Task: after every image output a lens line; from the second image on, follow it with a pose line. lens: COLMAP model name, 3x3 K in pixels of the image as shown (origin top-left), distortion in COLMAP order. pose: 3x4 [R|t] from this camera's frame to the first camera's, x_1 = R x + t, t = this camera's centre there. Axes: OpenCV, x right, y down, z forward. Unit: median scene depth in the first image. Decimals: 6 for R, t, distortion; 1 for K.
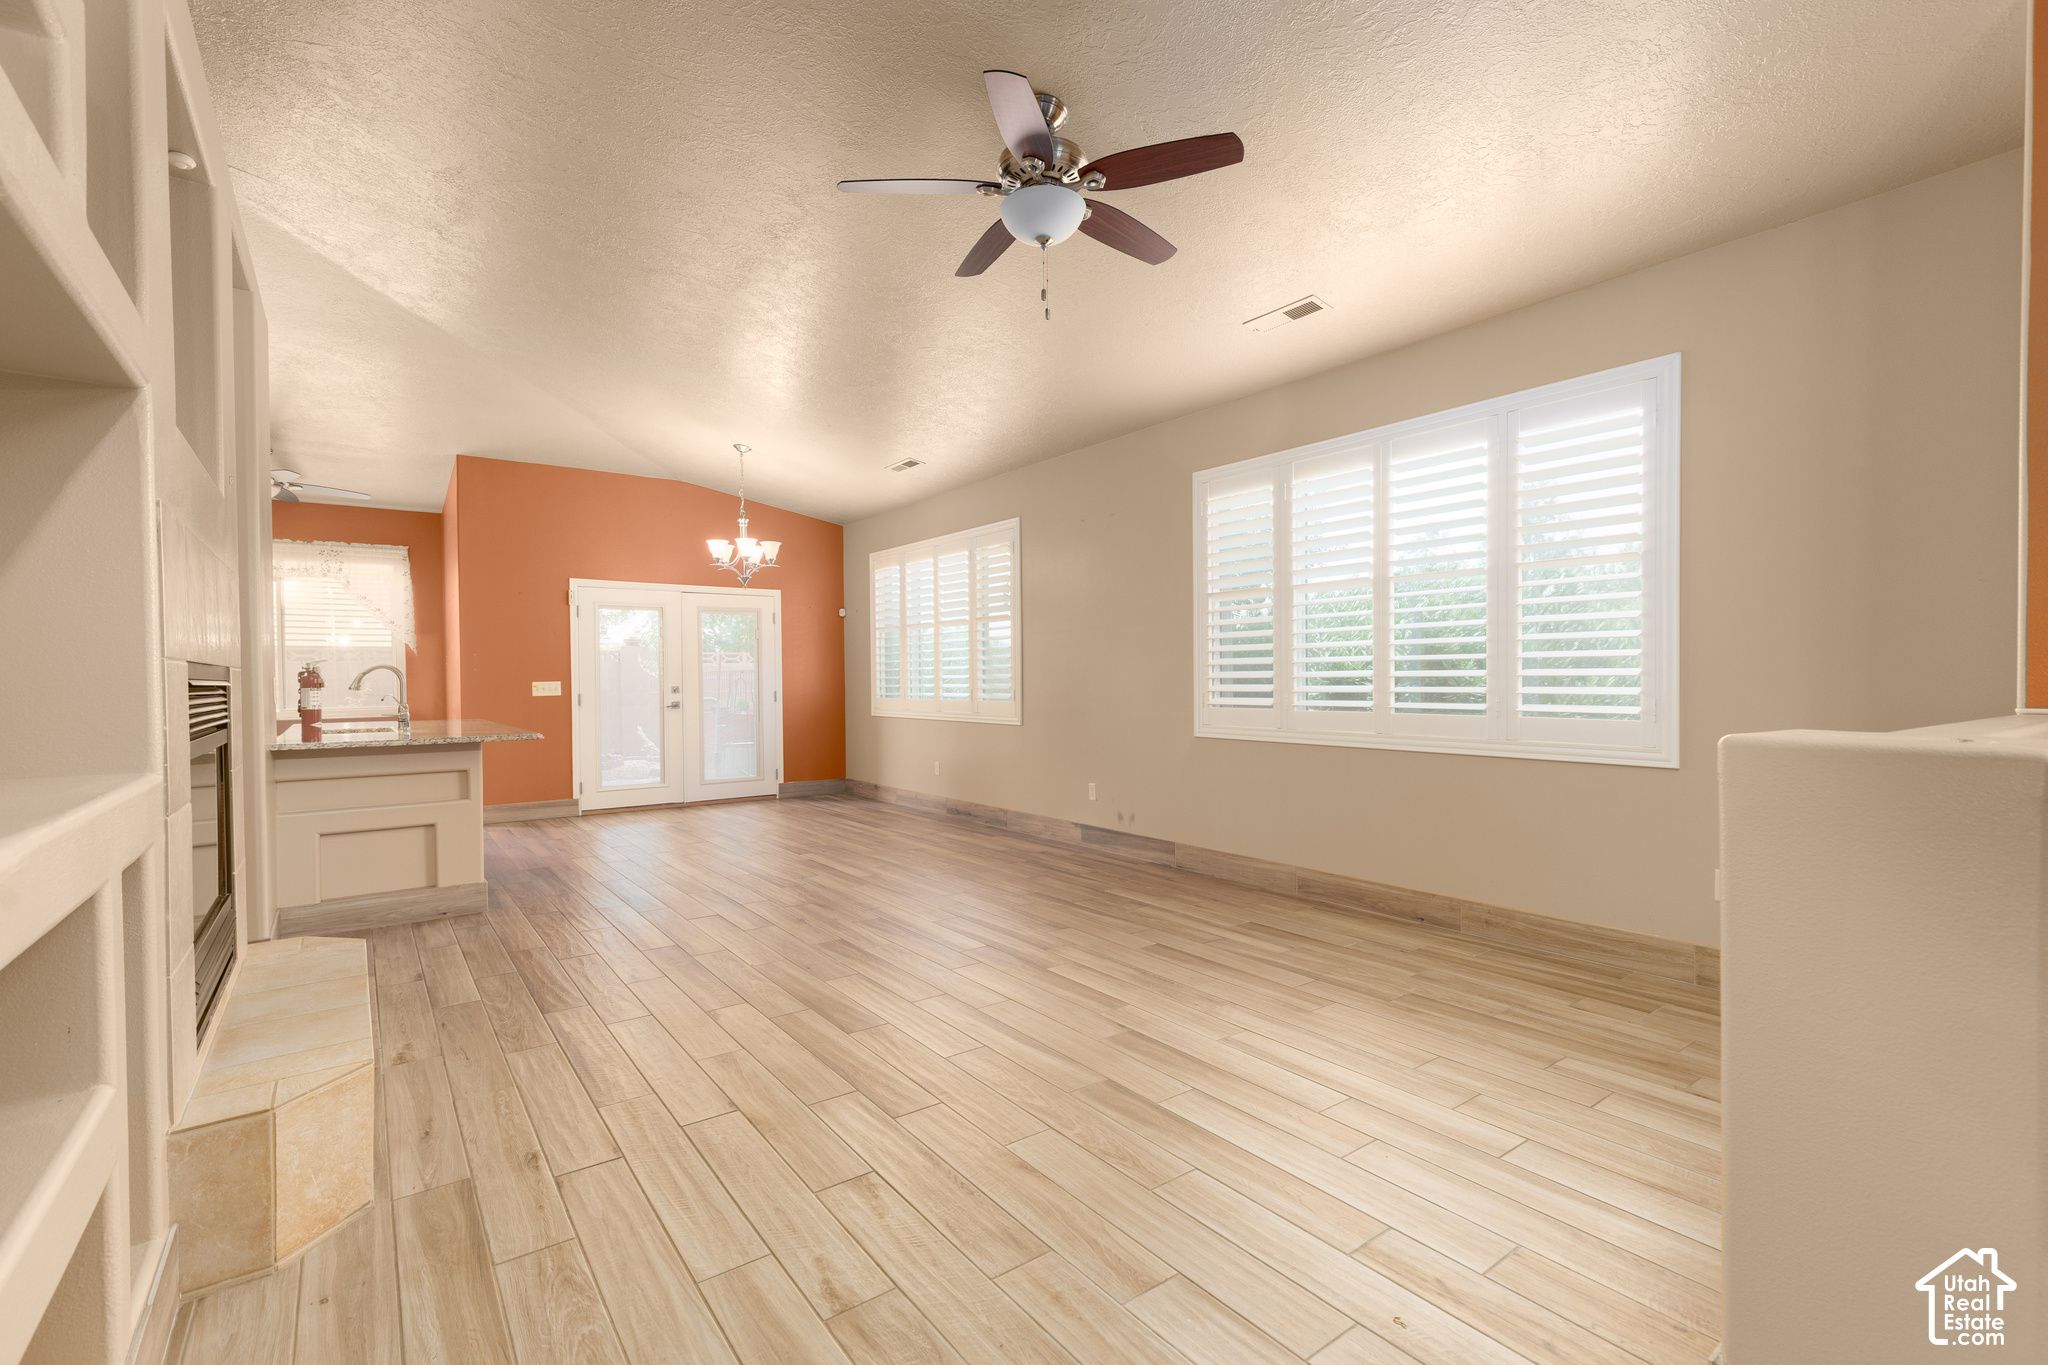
lens RADIAL K [[915.4, 0, 1037.0], [0, 915.4, 692.2], [0, 0, 1]] dist [0.010094, -0.001797]
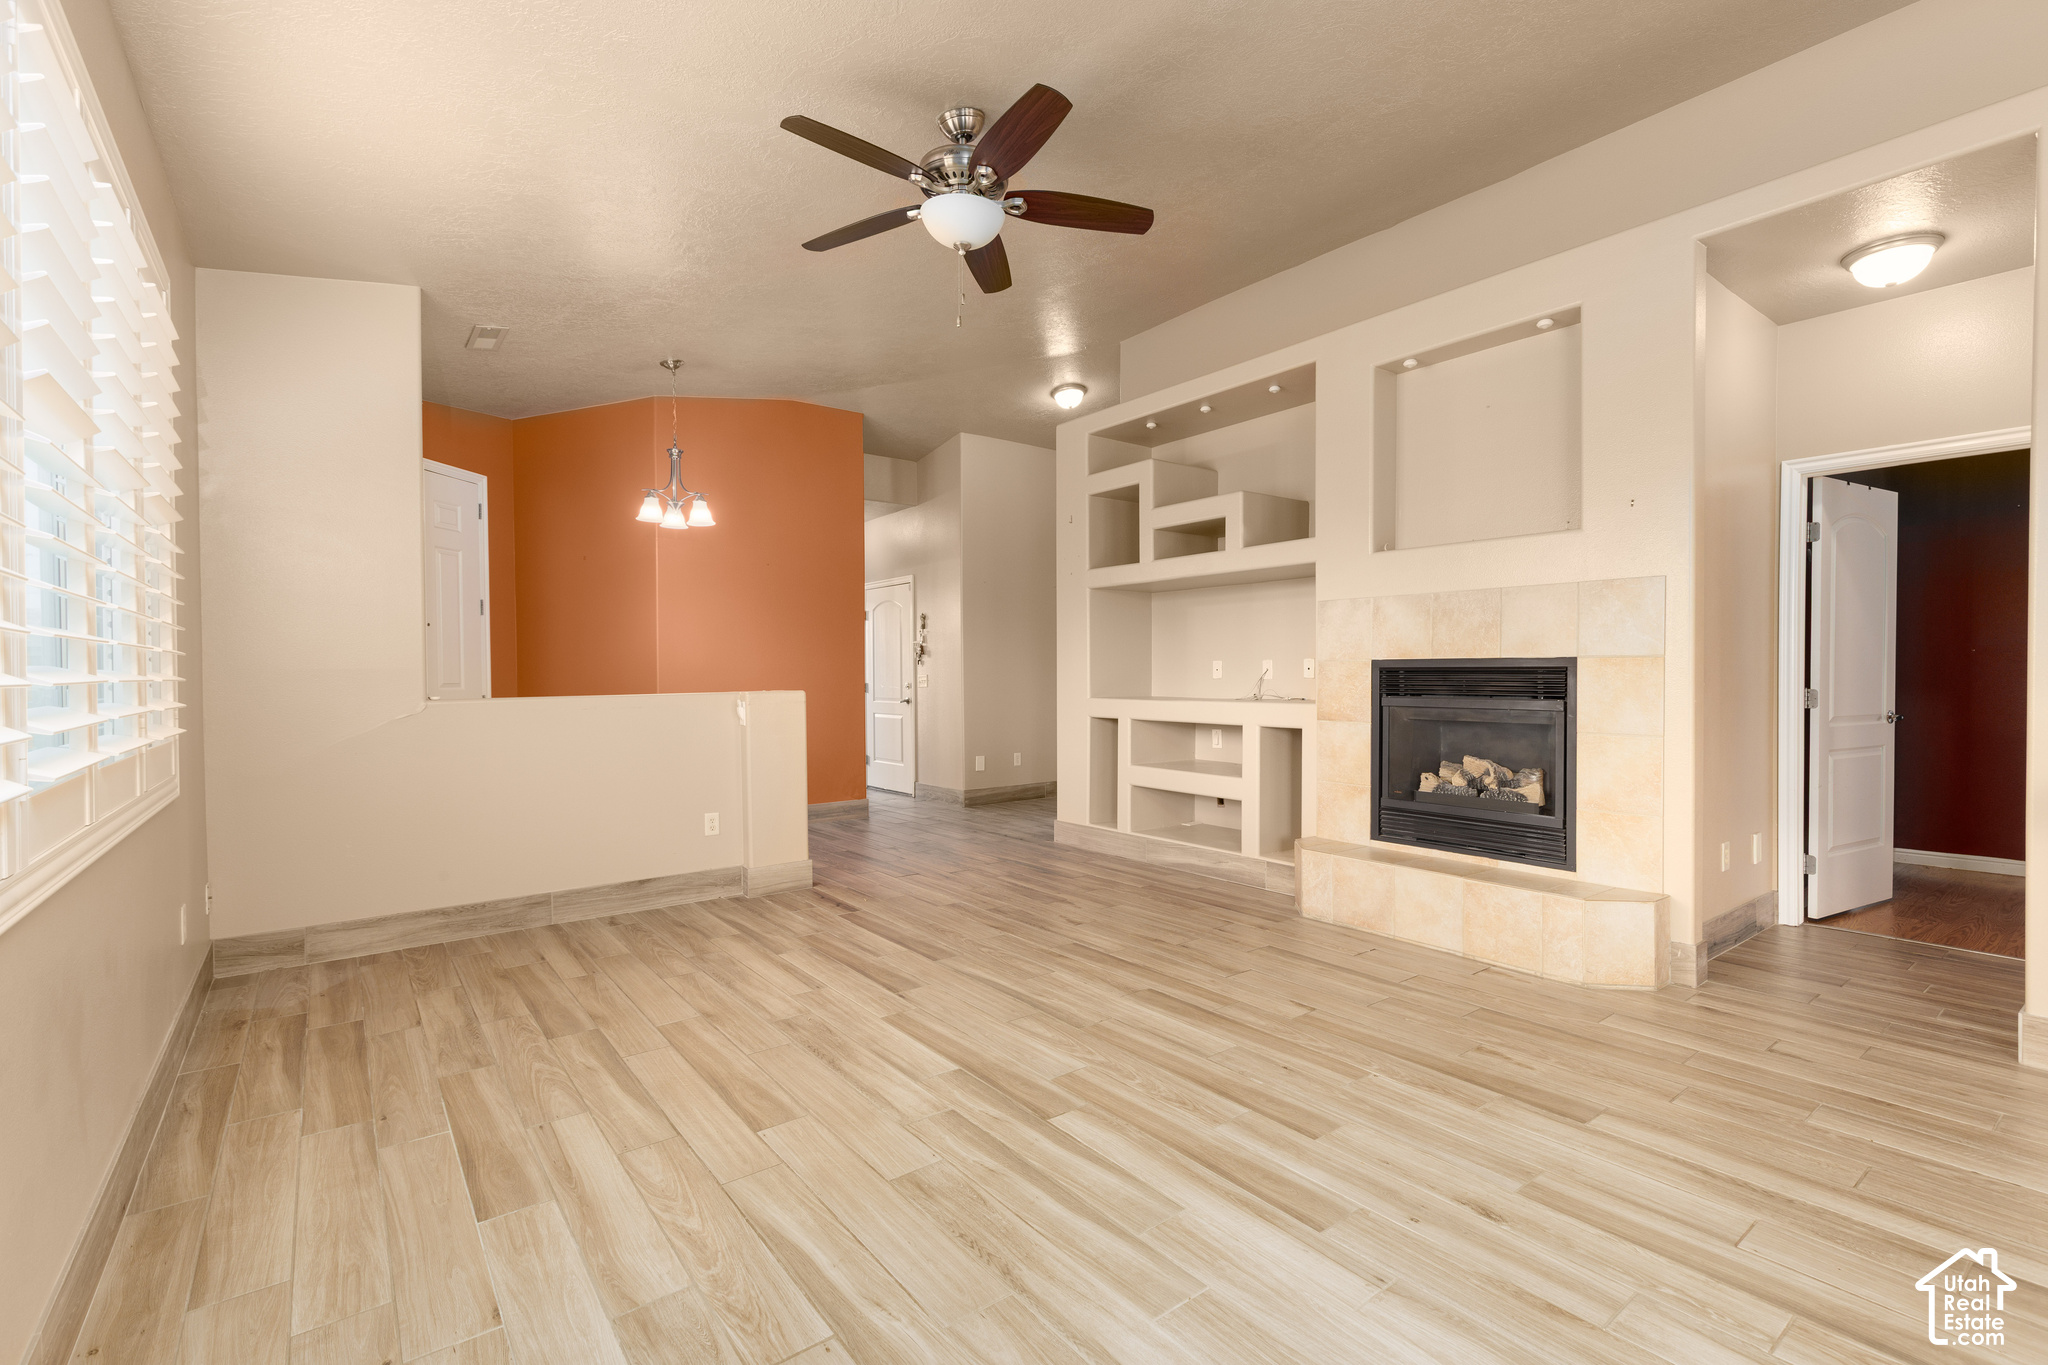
lens RADIAL K [[915.4, 0, 1037.1], [0, 915.4, 673.4], [0, 0, 1]] dist [0.010094, -0.001797]
pose [[-0.999714, 0.015655, -0.018091, -0.028013], [0.015300, 0.999691, 0.019582, -0.018346], [0.018391, 0.019299, -0.999645, 1.088703]]
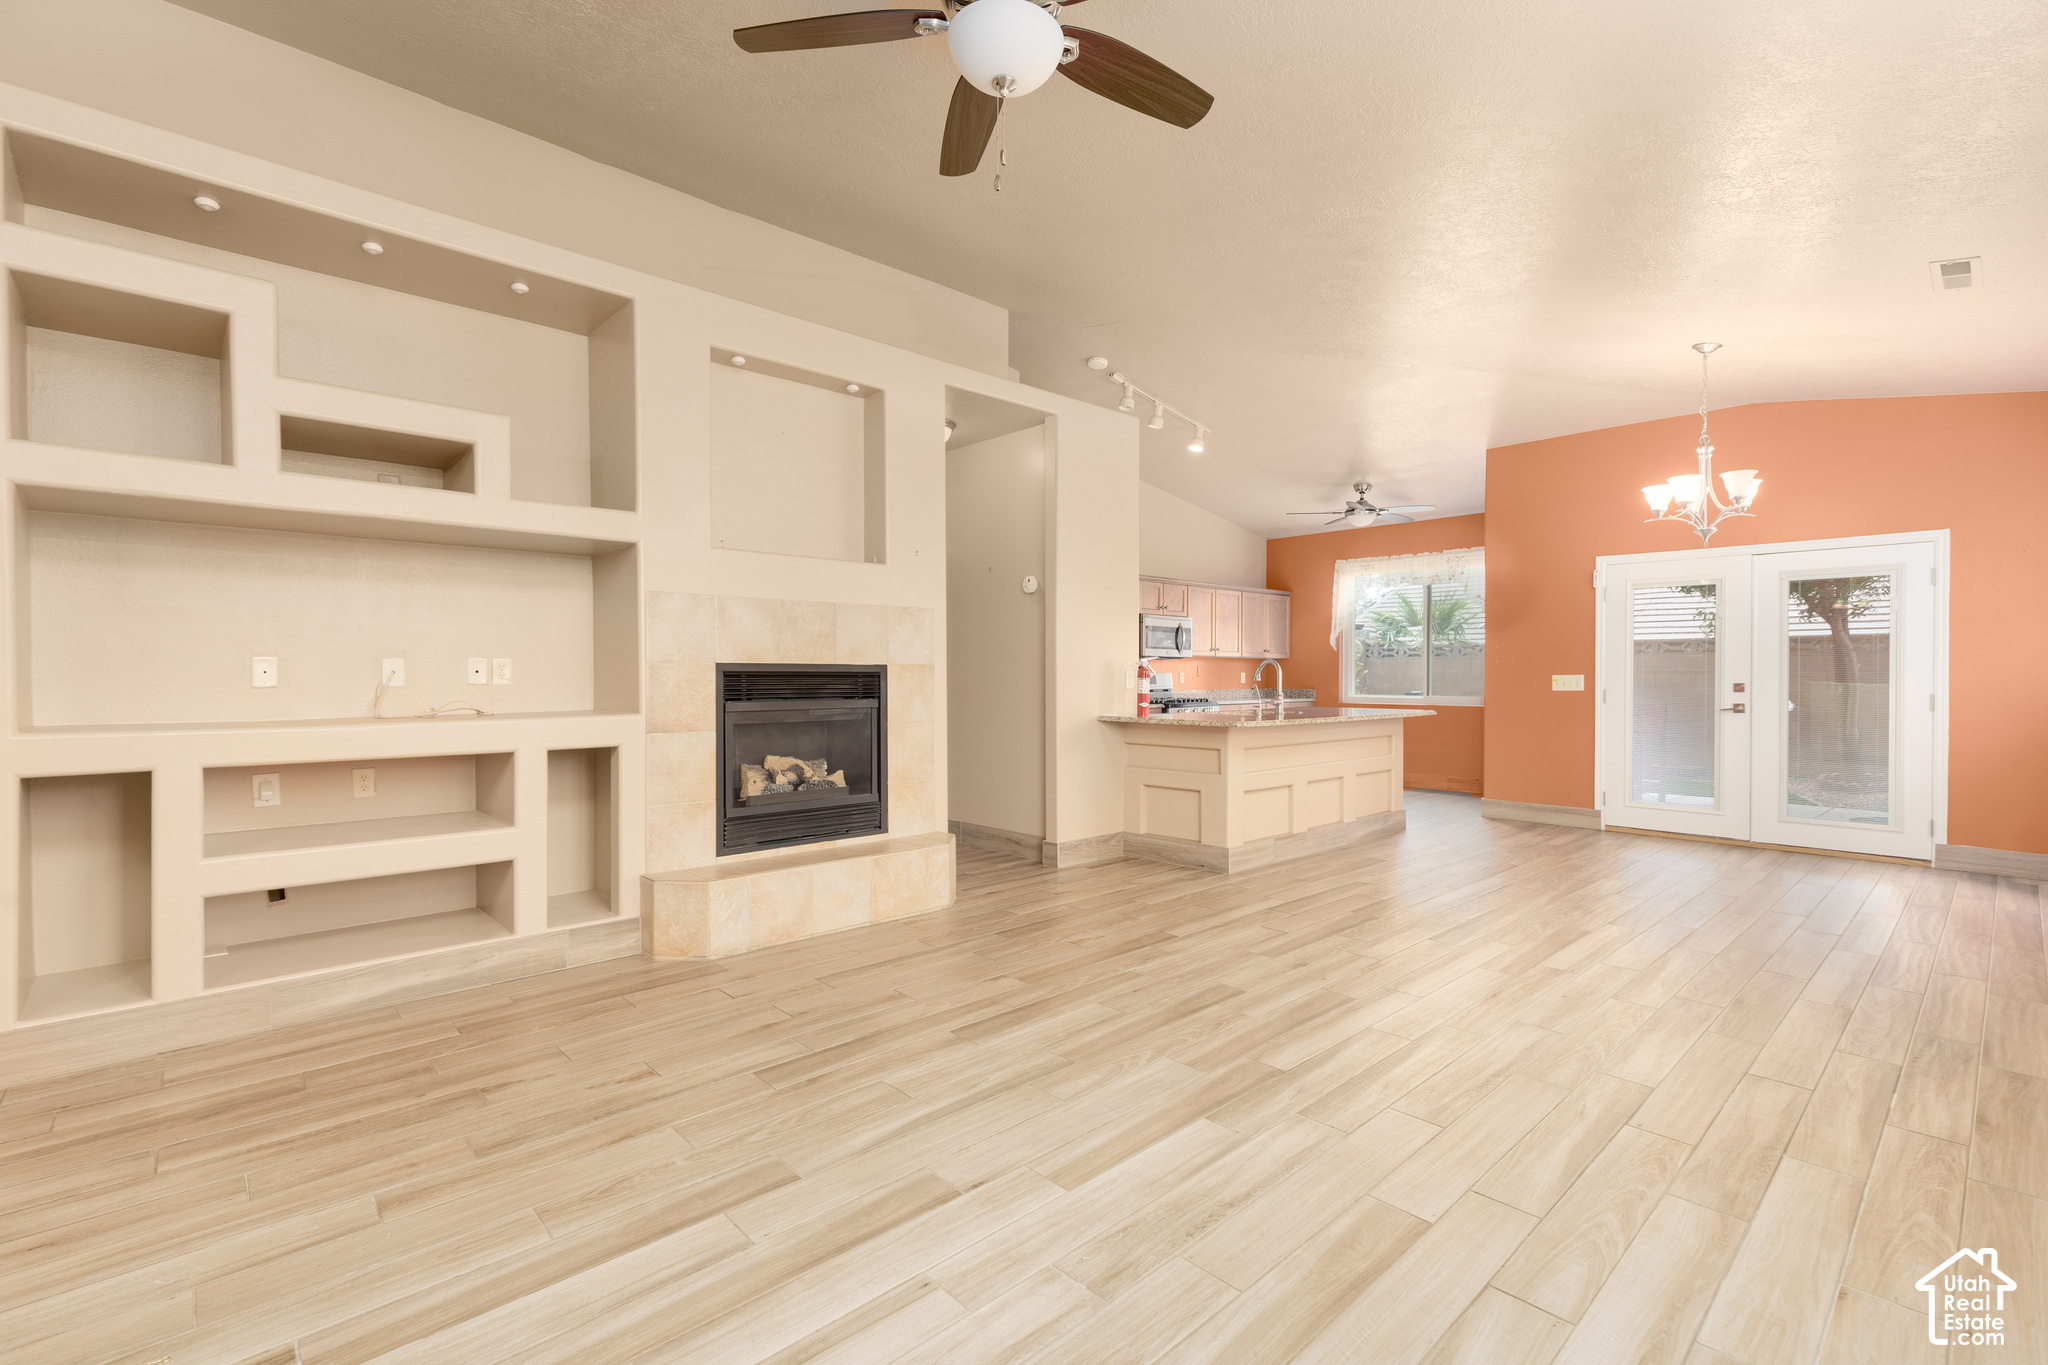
lens RADIAL K [[915.4, 0, 1037.2], [0, 915.4, 679.4], [0, 0, 1]] dist [0.010094, -0.001797]
pose [[0.114588, 0.014371, -0.993309, 0.404494], [-0.018354, 0.999755, 0.012347, -0.011237], [0.993244, 0.016816, 0.114823, 0.502917]]
